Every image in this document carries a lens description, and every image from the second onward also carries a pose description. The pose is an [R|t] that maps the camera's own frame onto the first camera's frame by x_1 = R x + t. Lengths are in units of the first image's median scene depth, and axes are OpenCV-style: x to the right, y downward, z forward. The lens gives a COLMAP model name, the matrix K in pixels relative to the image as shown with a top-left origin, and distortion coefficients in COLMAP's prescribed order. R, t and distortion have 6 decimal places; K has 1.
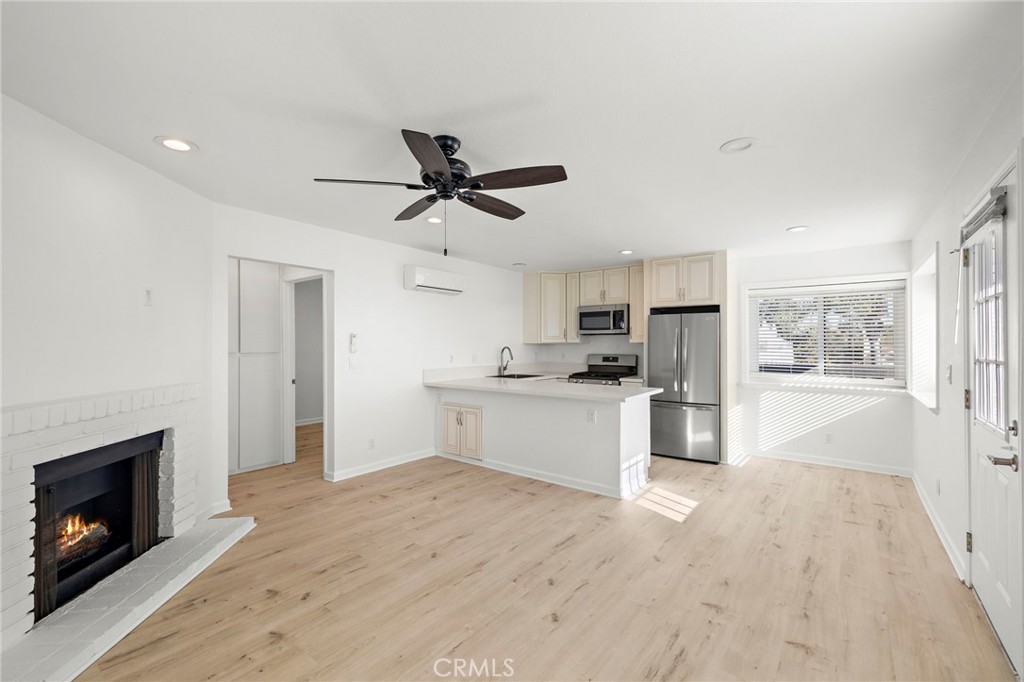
lens RADIAL K [[433.7, 0, 508.1], [0, 433.7, 343.1], [0, 0, 1]] dist [0.002835, 0.000427]
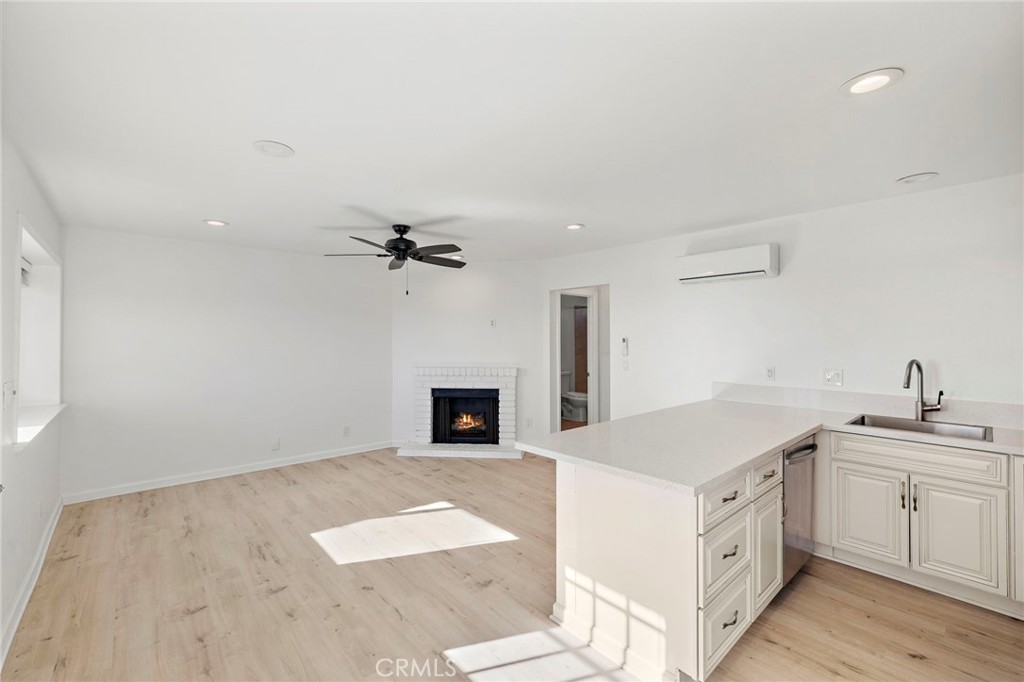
lens RADIAL K [[429.6, 0, 509.5], [0, 429.6, 337.2], [0, 0, 1]] dist [0.001729, 0.000235]
pose [[-0.183622, -0.004298, -0.982988, 1.021076], [0.001200, 0.999989, -0.004596, -0.028759], [0.982996, -0.002024, -0.183614, 1.258488]]
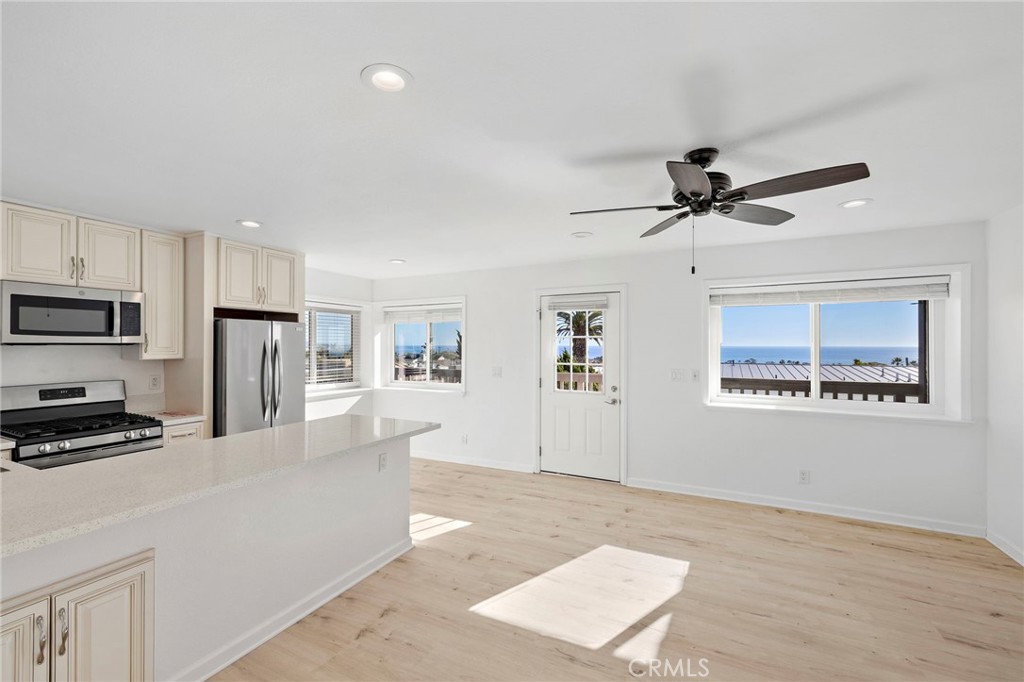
lens RADIAL K [[433.7, 0, 508.1], [0, 433.7, 343.1], [0, 0, 1]] dist [0.002835, 0.000427]
pose [[-0.192666, 0.003455, 0.981258, -0.723743], [-0.002154, 0.999990, -0.003944, -0.040005], [-0.981262, -0.002874, -0.192656, 1.174646]]
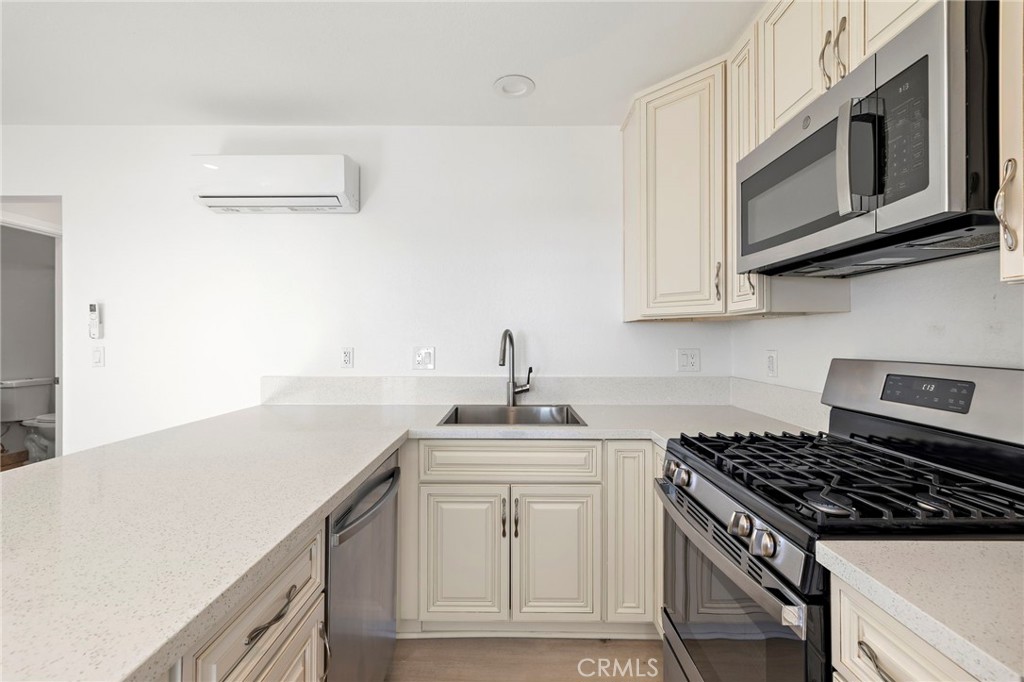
lens RADIAL K [[429.6, 0, 509.5], [0, 429.6, 337.2], [0, 0, 1]] dist [0.001729, 0.000235]
pose [[0.604762, -0.003030, -0.796400, 0.548397], [0.000609, 0.999994, -0.003342, 0.029713], [0.796406, 0.001537, 0.604761, 1.498780]]
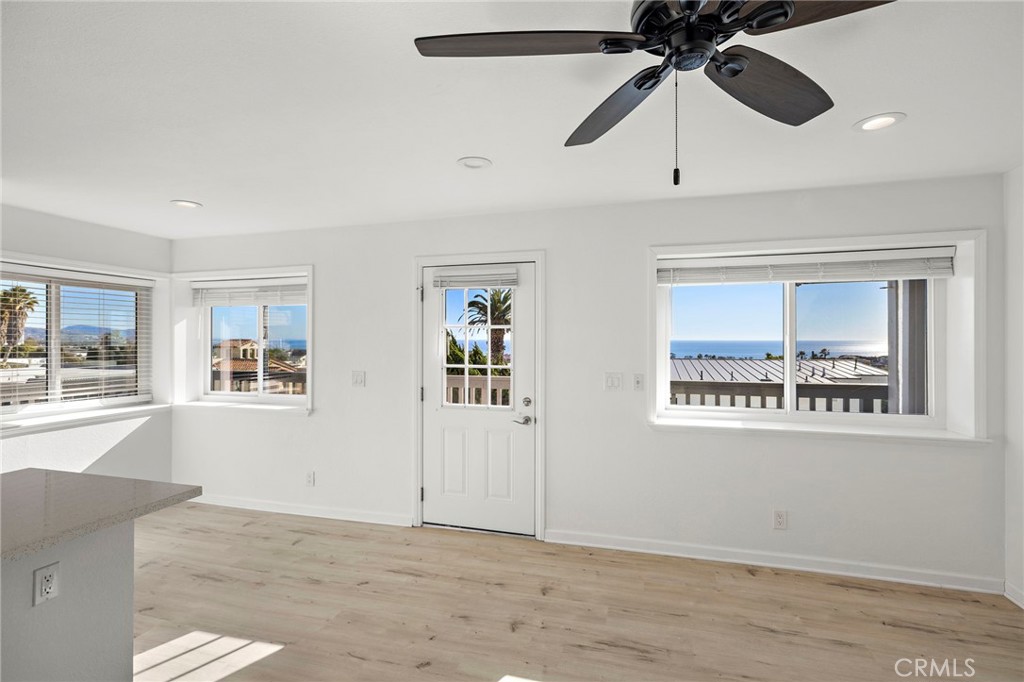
lens RADIAL K [[483.6, 0, 509.8], [0, 483.6, 336.1], [0, 0, 1]] dist [-0.001881, -0.000292]
pose [[-0.373139, 0.005076, 0.927761, -0.393632], [-0.001928, 0.999979, -0.006247, -0.038354], [-0.927773, -0.004119, -0.373121, 1.002785]]
